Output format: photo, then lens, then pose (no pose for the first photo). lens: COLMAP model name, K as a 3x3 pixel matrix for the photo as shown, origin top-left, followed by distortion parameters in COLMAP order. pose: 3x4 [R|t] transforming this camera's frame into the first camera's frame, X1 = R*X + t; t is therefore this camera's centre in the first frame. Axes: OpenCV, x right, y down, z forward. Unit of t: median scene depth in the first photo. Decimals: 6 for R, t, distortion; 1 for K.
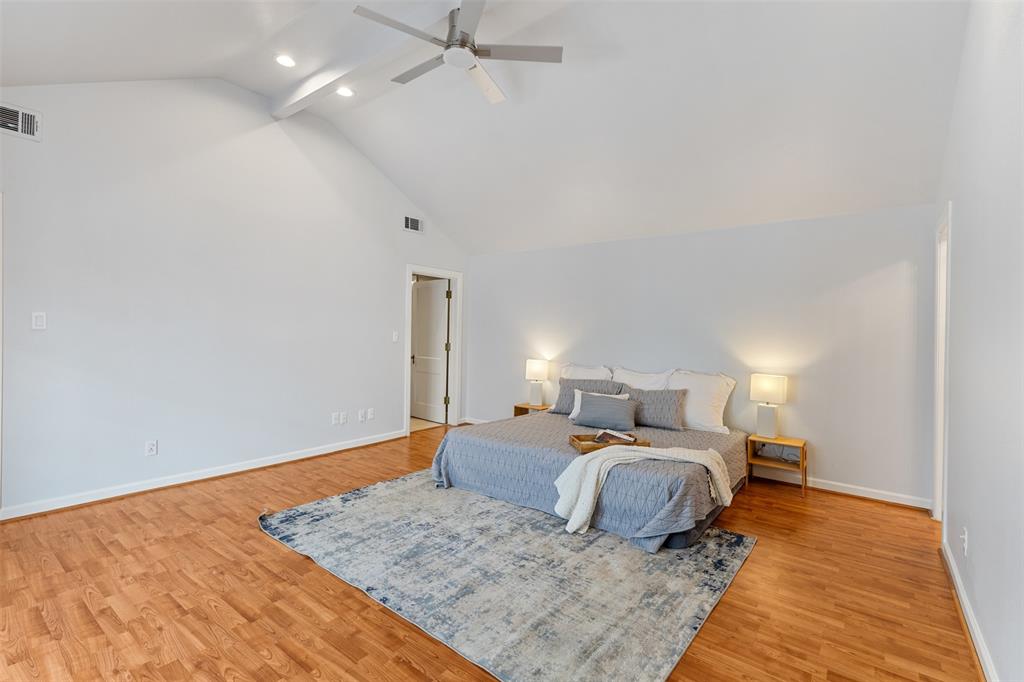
lens RADIAL K [[469.0, 0, 512.1], [0, 469.0, 337.1], [0, 0, 1]] dist [-0.012705, 0.000828]
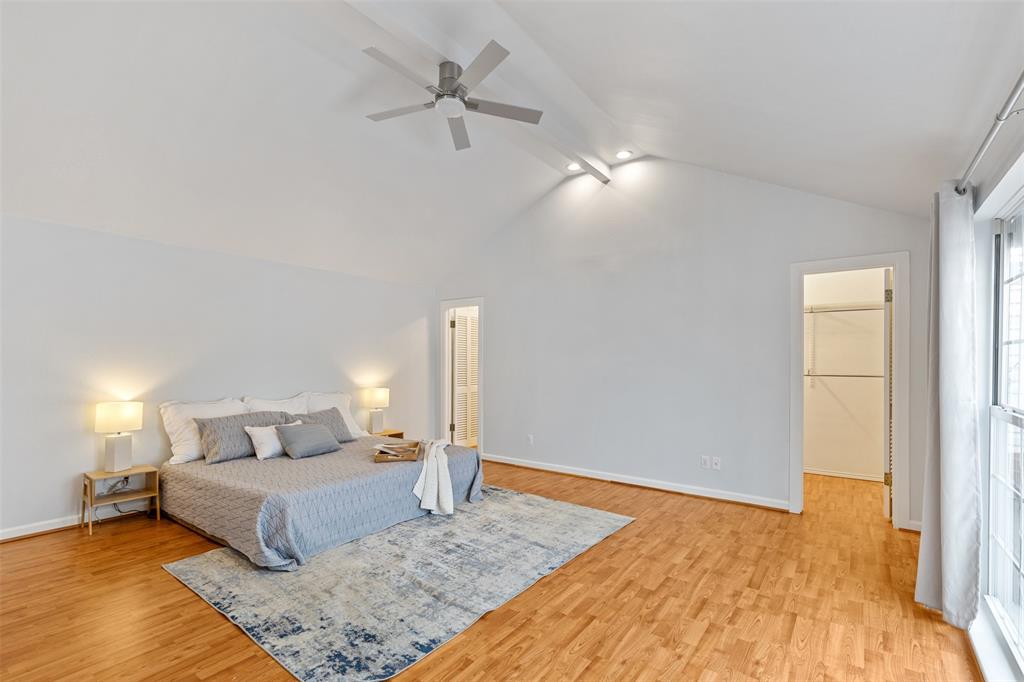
lens RADIAL K [[469.0, 0, 511.5], [0, 469.0, 348.3], [0, 0, 1]] dist [-0.012705, 0.000828]
pose [[-0.004686, -0.001727, 0.999988, -1.390922], [0.011946, 0.999927, 0.001782, -0.058397], [-0.999918, 0.011954, -0.004665, 0.965841]]
